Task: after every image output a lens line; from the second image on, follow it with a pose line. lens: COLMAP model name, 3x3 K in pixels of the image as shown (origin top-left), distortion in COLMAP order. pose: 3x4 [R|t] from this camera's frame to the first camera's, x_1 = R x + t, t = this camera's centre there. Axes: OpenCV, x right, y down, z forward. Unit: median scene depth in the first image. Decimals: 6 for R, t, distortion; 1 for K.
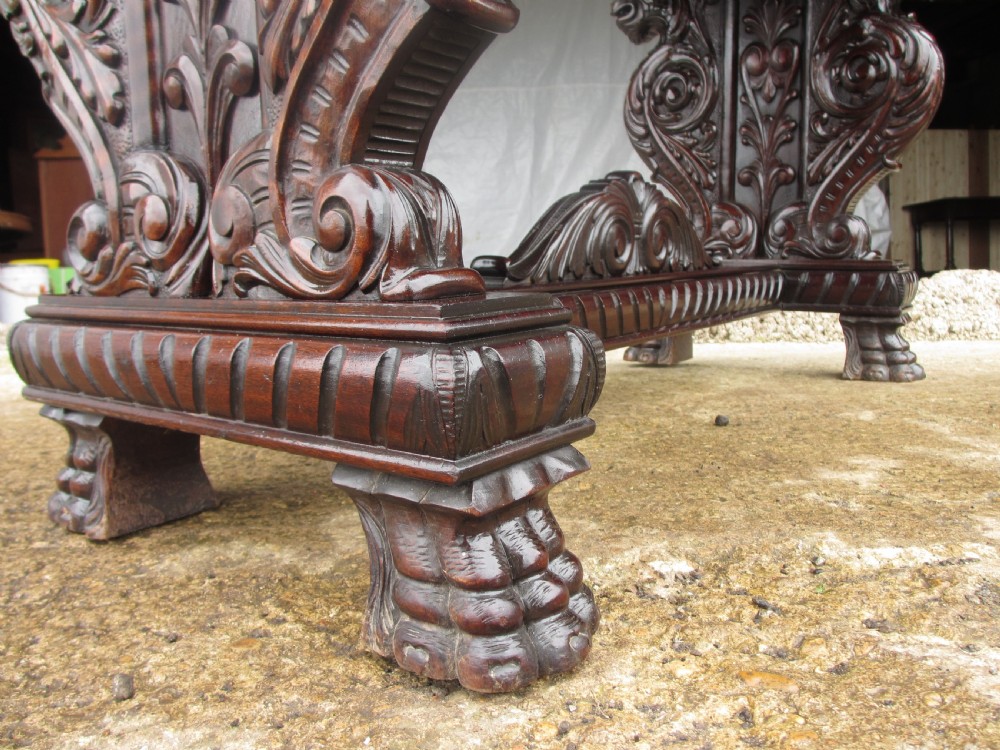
lens RADIAL K [[828.9, 0, 501.4], [0, 828.9, 379.9], [0, 0, 1]] dist [-0.059226, 0.023491]
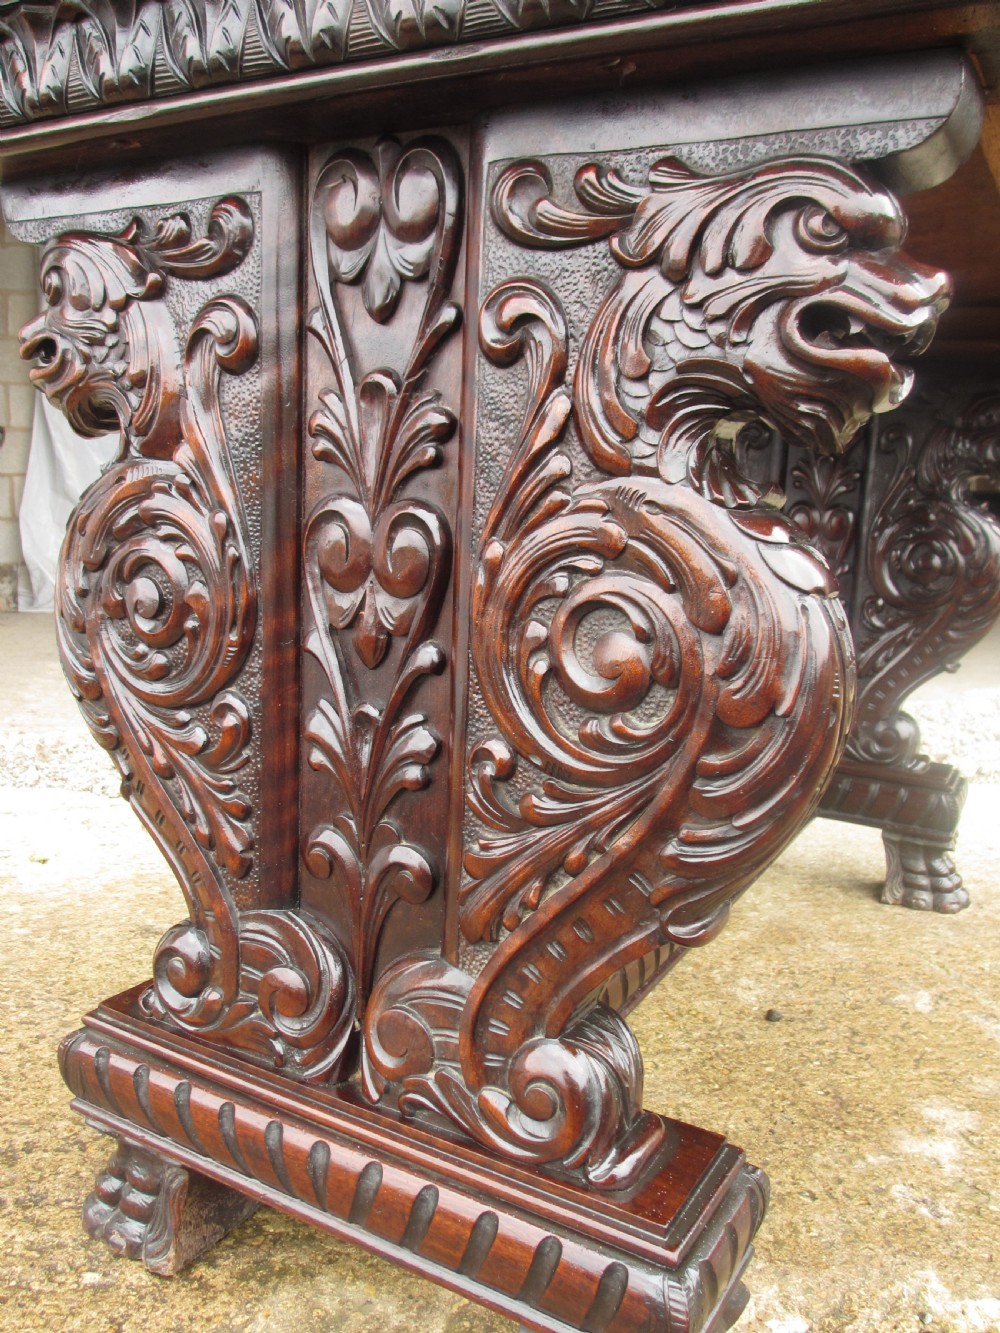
lens RADIAL K [[1104.9, 0, 504.6], [0, 1104.9, 654.7], [0, 0, 1]] dist [-0.059226, 0.023491]
pose [[0.990415, 0.049089, 0.129109, -0.303925], [-0.050037, 0.998739, 0.004108, -0.508321], [-0.128744, -0.010529, 0.991622, -0.226836]]
